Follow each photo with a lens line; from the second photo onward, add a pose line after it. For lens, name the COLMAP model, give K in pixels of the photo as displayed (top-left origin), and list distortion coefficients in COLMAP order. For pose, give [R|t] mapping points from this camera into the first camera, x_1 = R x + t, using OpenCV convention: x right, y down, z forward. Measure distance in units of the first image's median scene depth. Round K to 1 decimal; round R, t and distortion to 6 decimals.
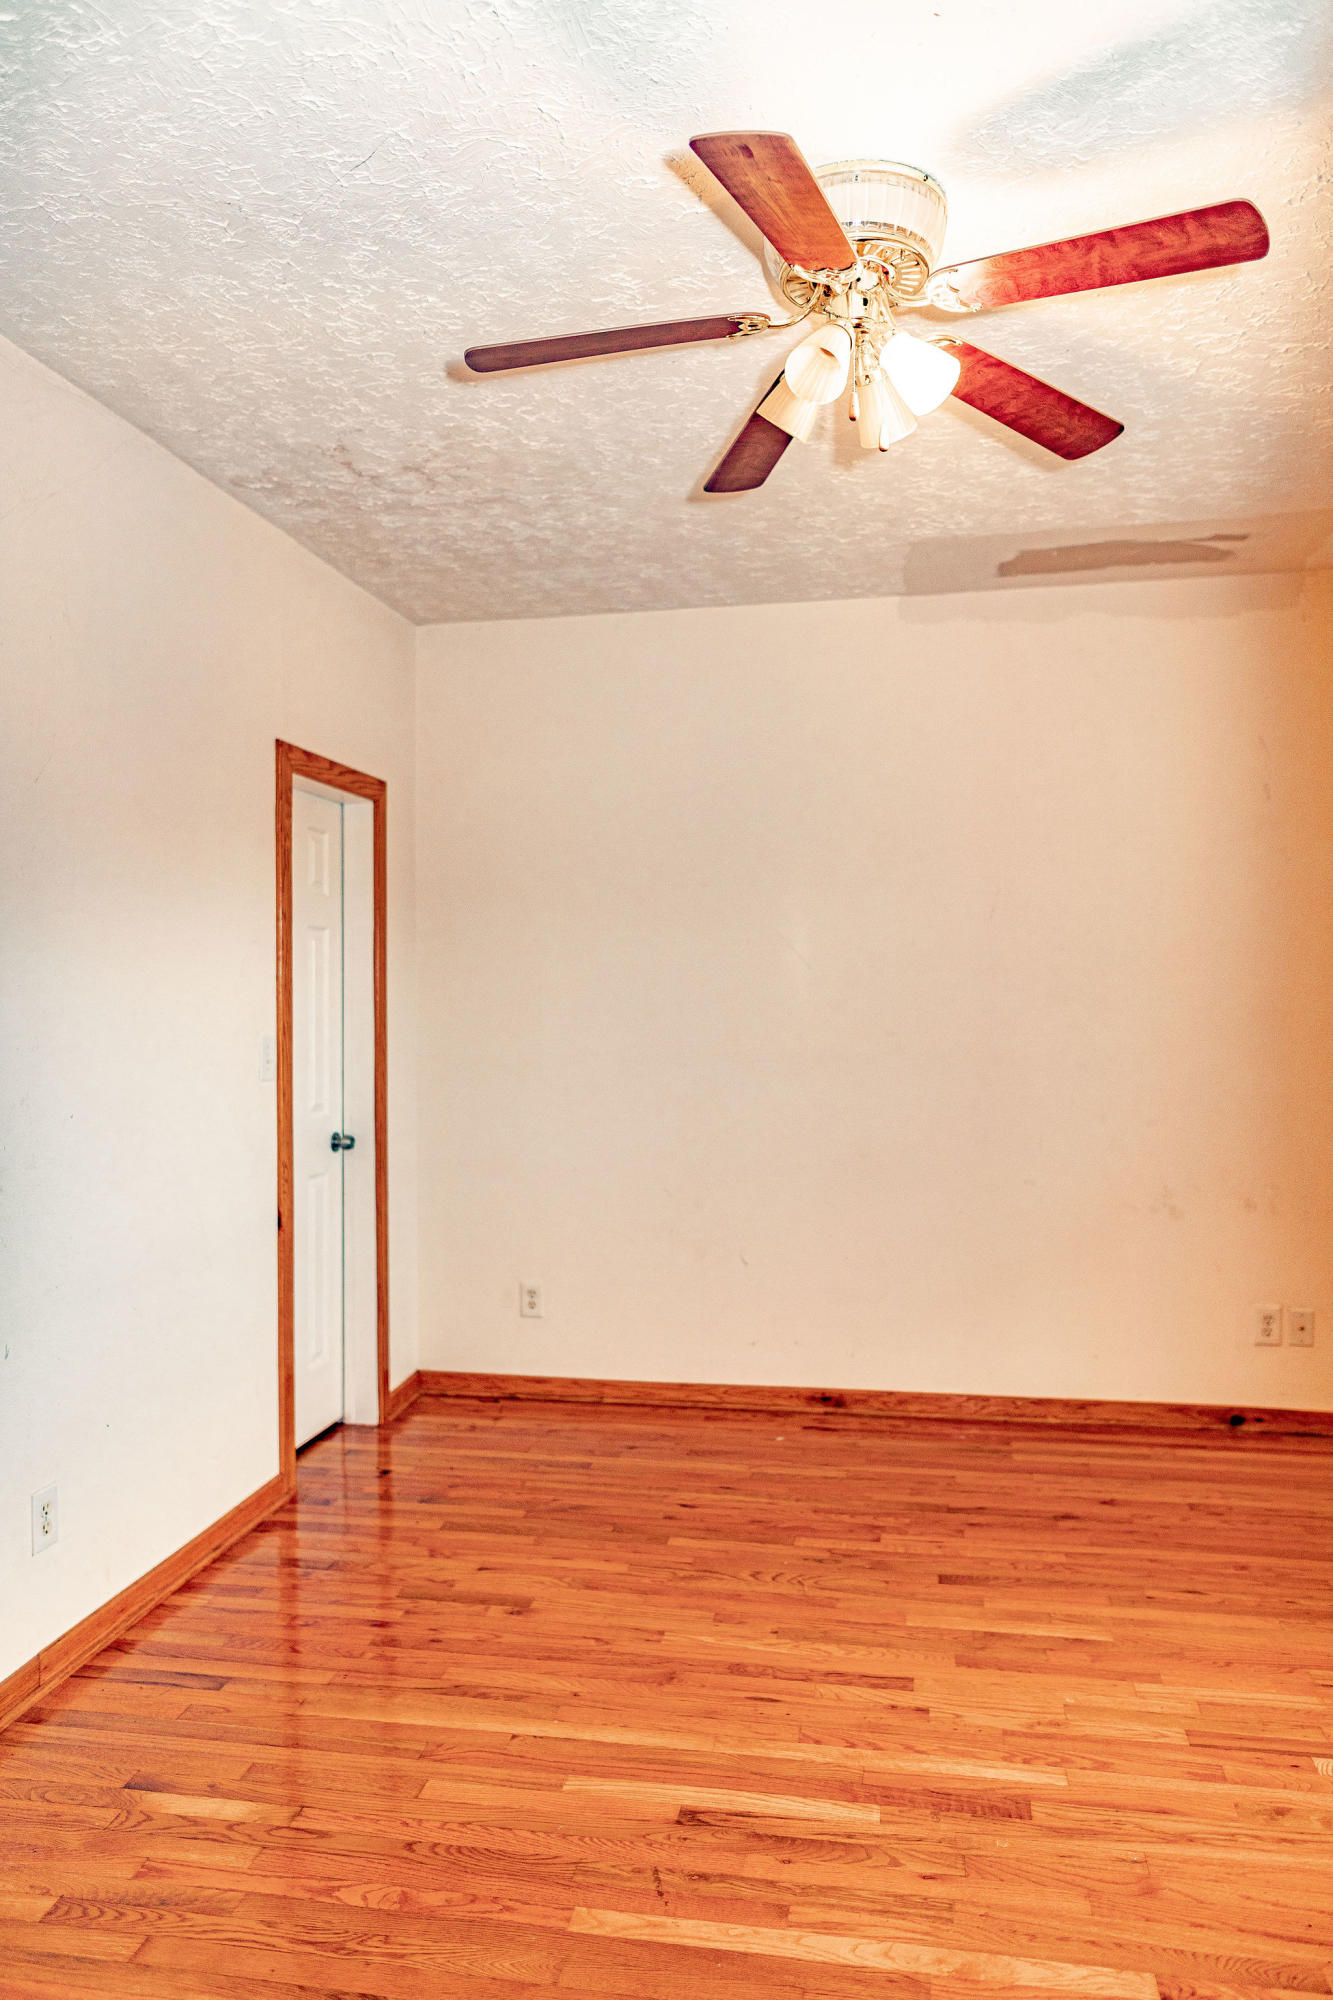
lens RADIAL K [[1390.3, 0, 691.2], [0, 1390.3, 1001.9], [0, 0, 1]] dist [-0.008093, 0.003440]
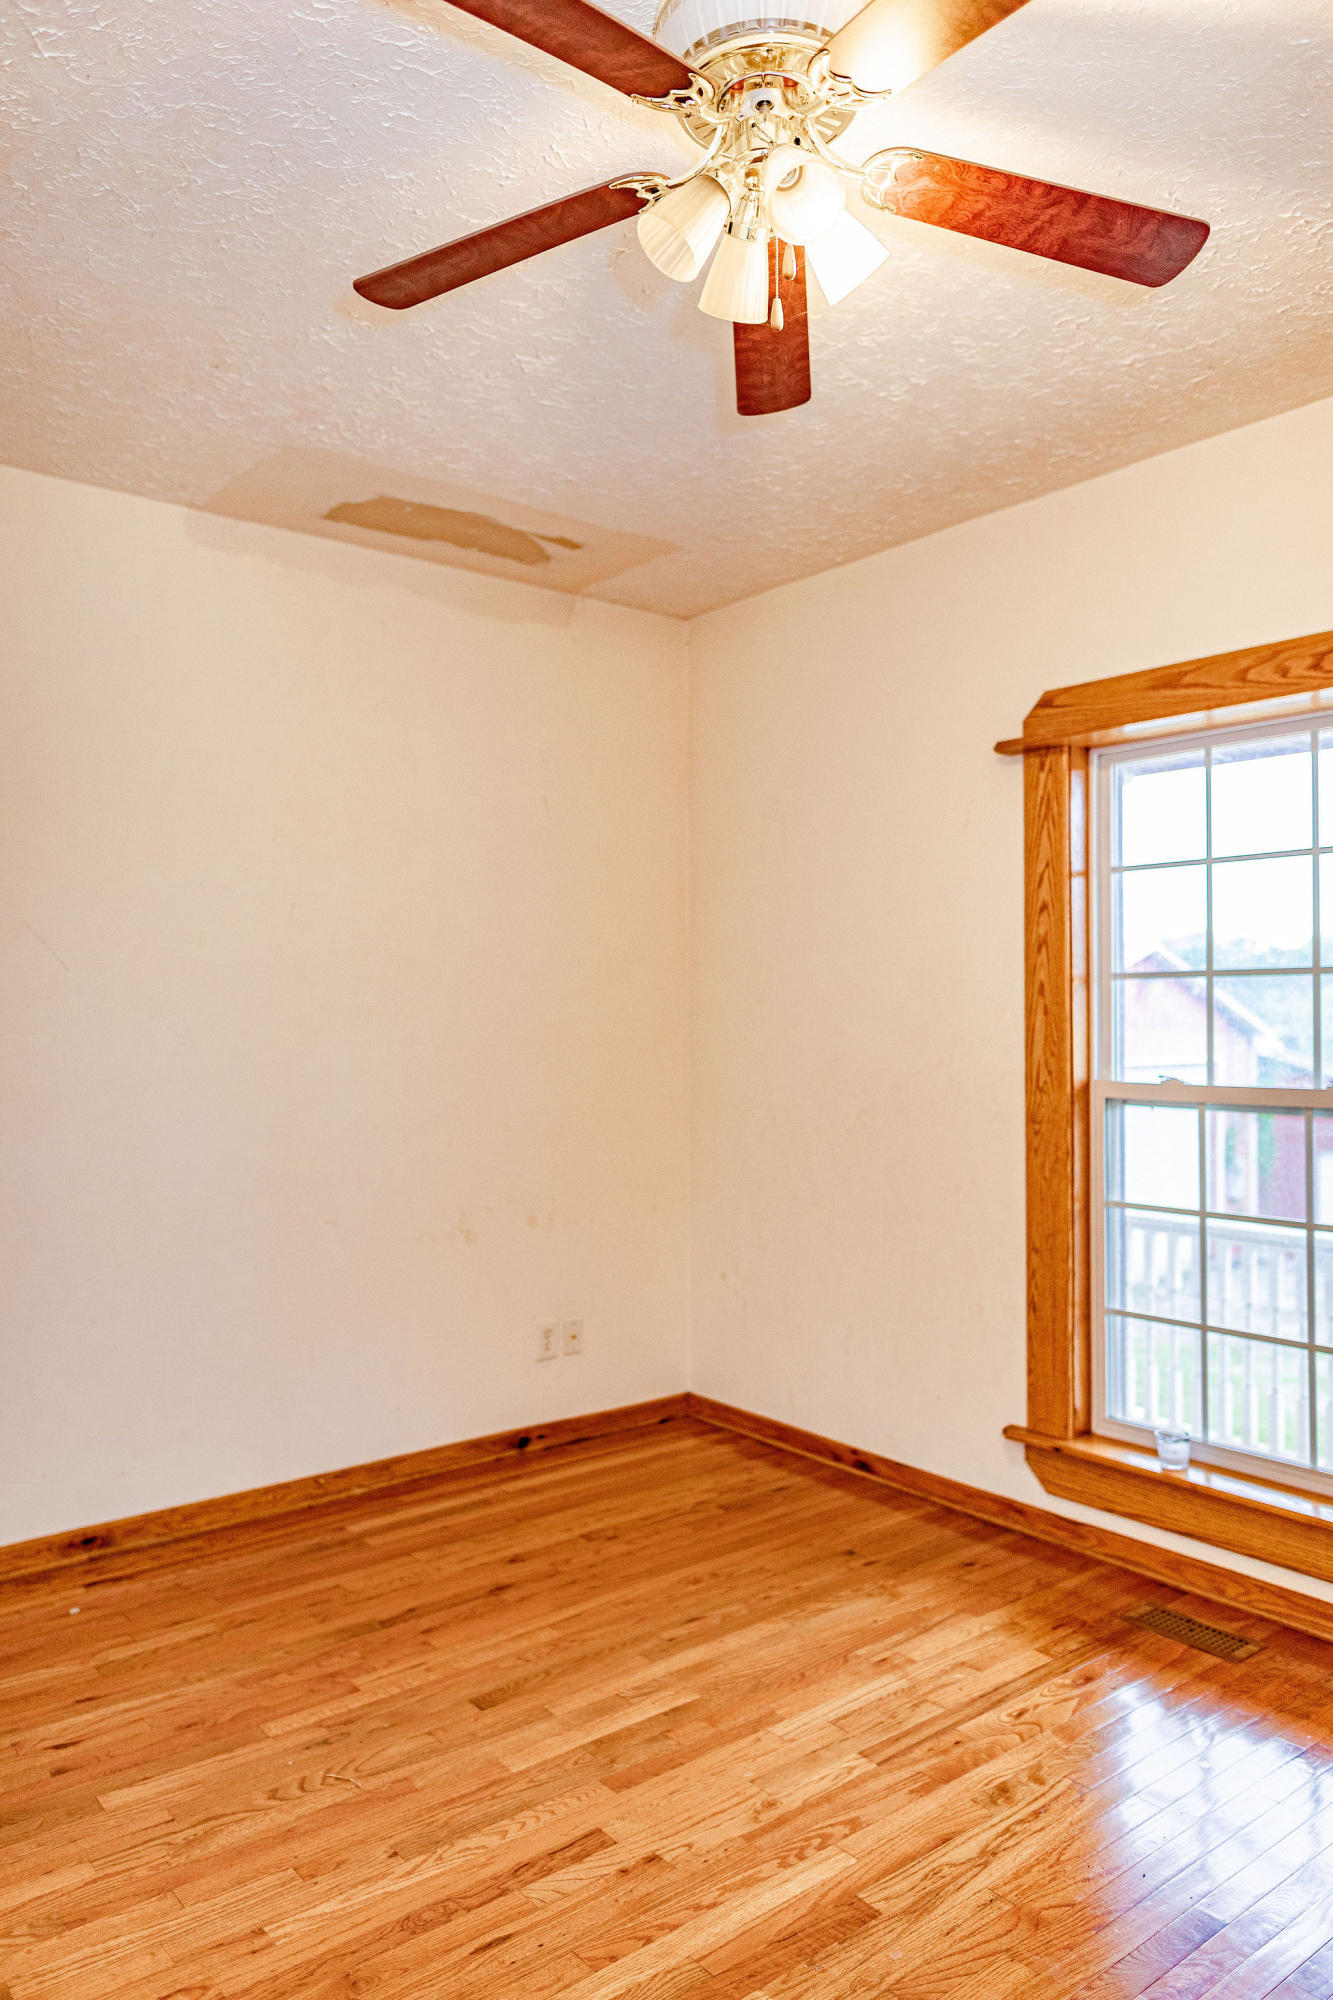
lens RADIAL K [[1390.3, 0, 652.7], [0, 1390.3, 1012.9], [0, 0, 1]] dist [-0.008093, 0.003440]
pose [[0.647896, 0.004866, 0.761714, -0.348287], [0.005579, 0.999922, -0.011133, 0.011486], [-0.761709, 0.011463, 0.647818, 0.343005]]
